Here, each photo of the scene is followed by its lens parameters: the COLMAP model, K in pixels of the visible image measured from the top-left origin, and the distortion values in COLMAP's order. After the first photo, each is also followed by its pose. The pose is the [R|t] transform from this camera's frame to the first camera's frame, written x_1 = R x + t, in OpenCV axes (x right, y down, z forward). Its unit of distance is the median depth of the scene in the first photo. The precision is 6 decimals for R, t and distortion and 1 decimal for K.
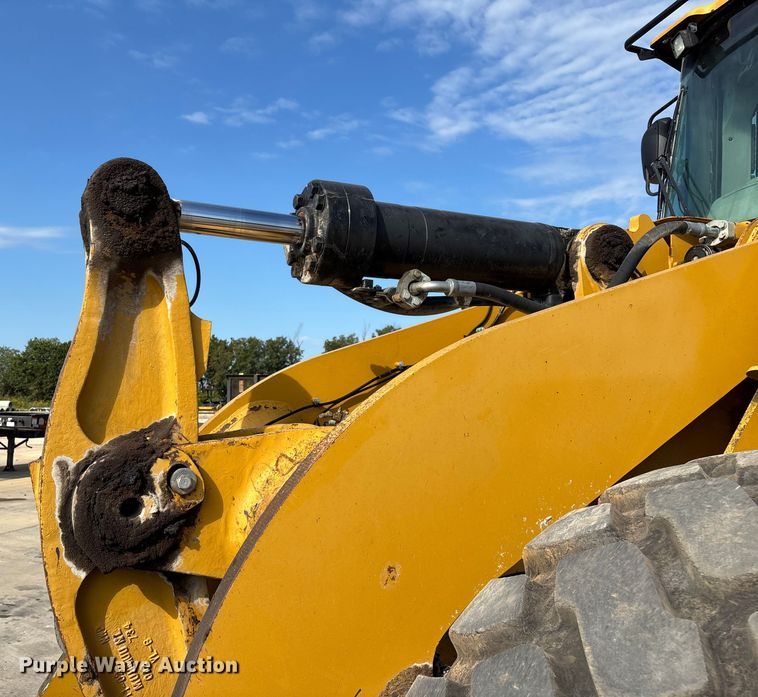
lens RADIAL K [[706.3, 0, 320.8], [0, 706.3, 357.2], [0, 0, 1]] dist [0.030578, 0.000000]
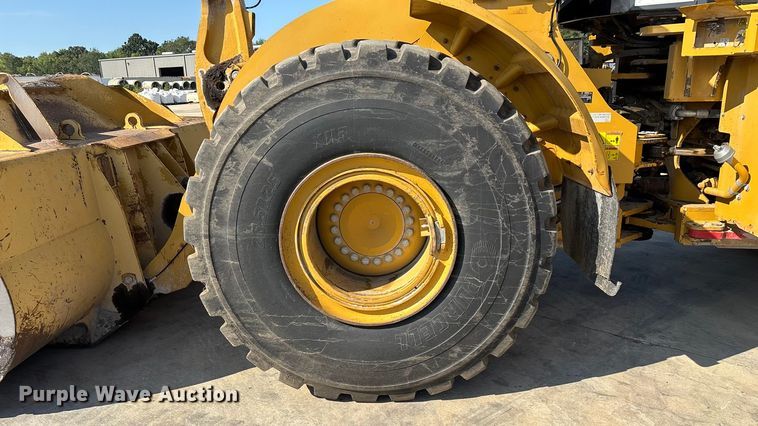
lens RADIAL K [[576.0, 0, 384.9], [0, 576.0, 220.8], [0, 0, 1]] dist [0.033646, -0.015940]
pose [[0.923924, 0.051345, -0.379115, 1.172118], [0.066537, 0.954286, 0.291396, 0.092748], [0.376745, -0.294452, 0.878271, -0.882551]]
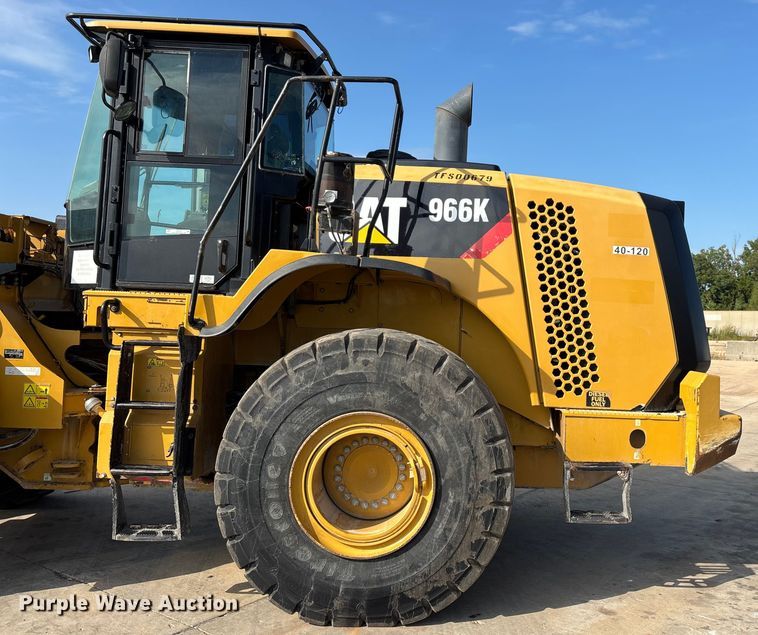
lens RADIAL K [[716.0, 0, 474.8], [0, 716.0, 299.3], [0, 0, 1]] dist [0.053825, 0.000000]
pose [[0.950534, -0.005489, -0.310573, 3.567504], [0.016770, 0.999293, 0.033664, 0.026089], [0.310169, -0.037207, 0.949953, -0.989312]]
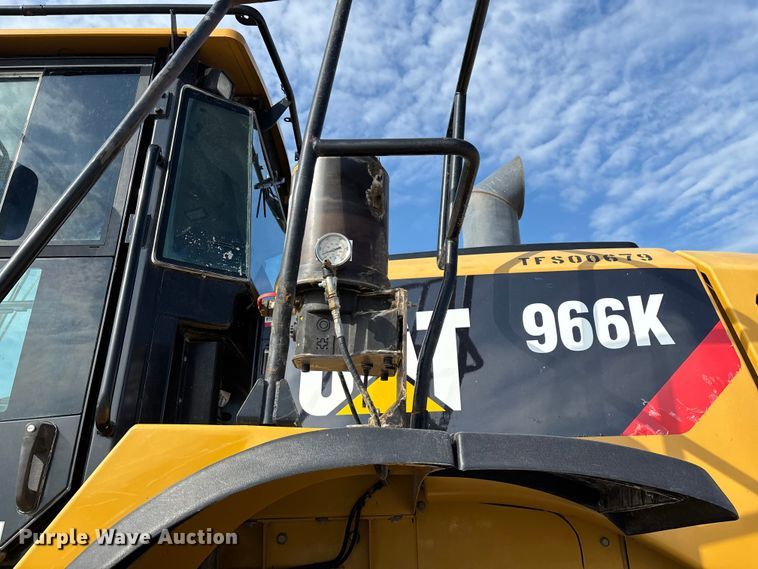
lens RADIAL K [[574.2, 0, 386.8], [0, 574.2, 277.3], [0, 0, 1]] dist [0.052438, -0.056373]
pose [[0.952413, -0.164778, -0.256431, 2.563212], [0.075105, 0.942209, -0.326498, -0.005646], [0.295412, 0.291702, 0.909748, 0.626855]]
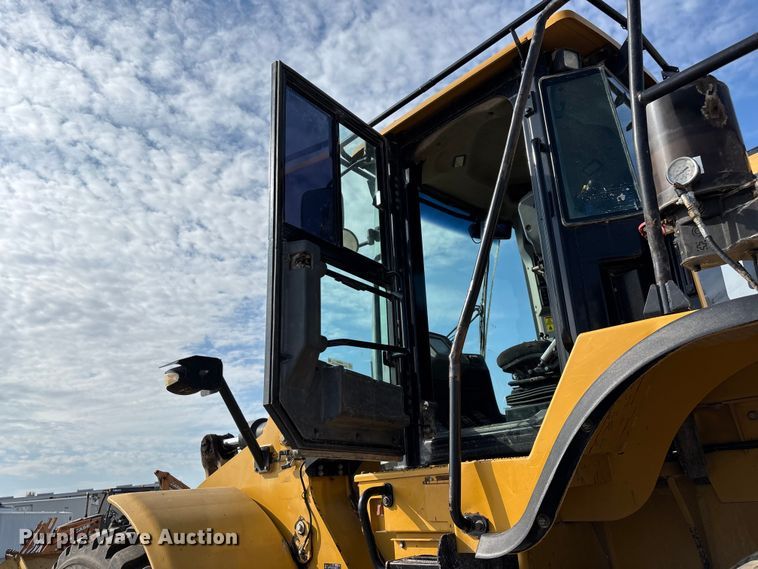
lens RADIAL K [[574.2, 0, 375.6], [0, 574.2, 290.3], [0, 0, 1]] dist [0.052438, -0.056373]
pose [[0.427658, -0.353375, -0.832006, 2.771586], [0.158981, 0.935478, -0.315604, 0.088541], [0.889850, 0.002697, 0.456245, 0.445712]]
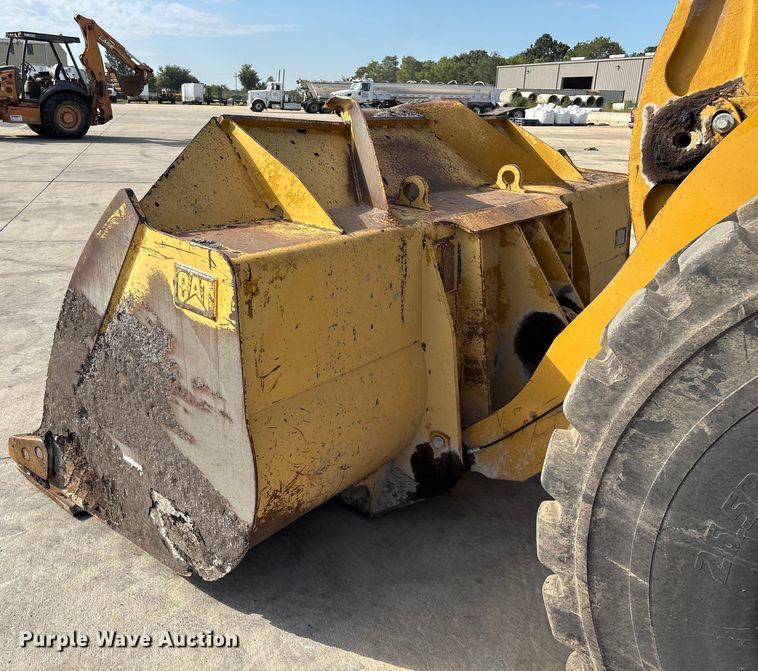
lens RADIAL K [[678.5, 0, 314.6], [0, 678.5, 332.9], [0, 0, 1]] dist [0.058323, -0.066018]
pose [[0.475111, 0.288286, -0.831361, 0.630339], [0.041835, 0.936339, 0.348596, 0.057132], [0.878931, -0.200402, 0.432805, -0.338292]]
